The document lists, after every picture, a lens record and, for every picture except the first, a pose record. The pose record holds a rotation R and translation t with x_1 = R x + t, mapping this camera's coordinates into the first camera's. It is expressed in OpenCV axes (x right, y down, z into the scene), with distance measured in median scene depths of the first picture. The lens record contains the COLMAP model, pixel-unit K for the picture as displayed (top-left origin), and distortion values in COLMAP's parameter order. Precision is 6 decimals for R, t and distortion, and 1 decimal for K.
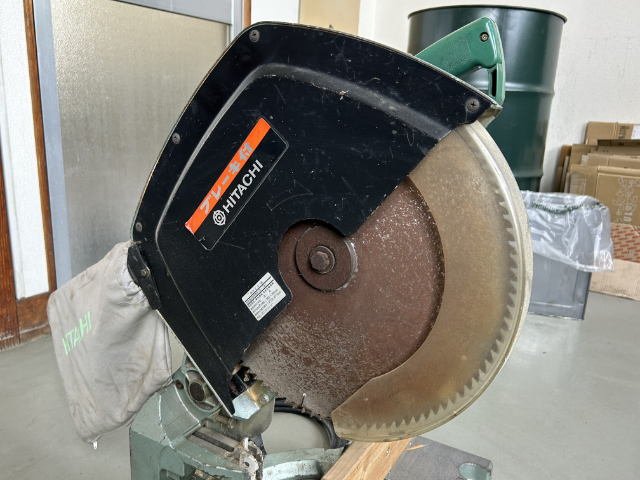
lens RADIAL K [[539.5, 0, 320.0], [0, 539.5, 240.0], [0, 0, 1]] dist [0.081595, -0.136842]
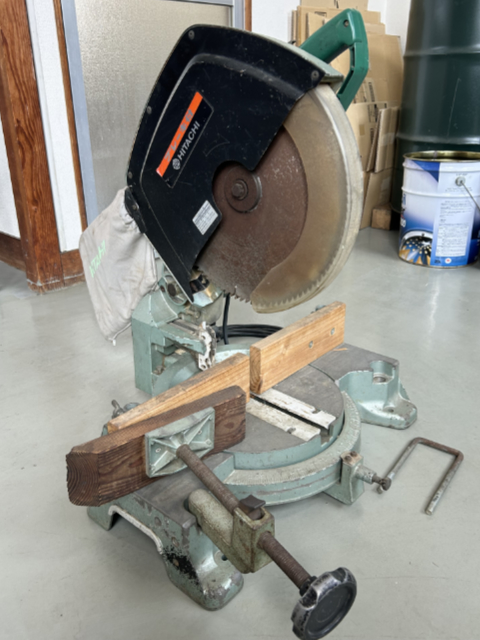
lens RADIAL K [[539.5, 0, 231.6], [0, 539.5, 294.4], [0, 0, 1]] dist [0.081595, -0.136842]
pose [[0.978540, 0.023819, -0.204676, 0.235869], [0.002404, 0.991909, 0.126926, 0.107385], [0.206043, -0.124695, 0.970565, -0.392337]]
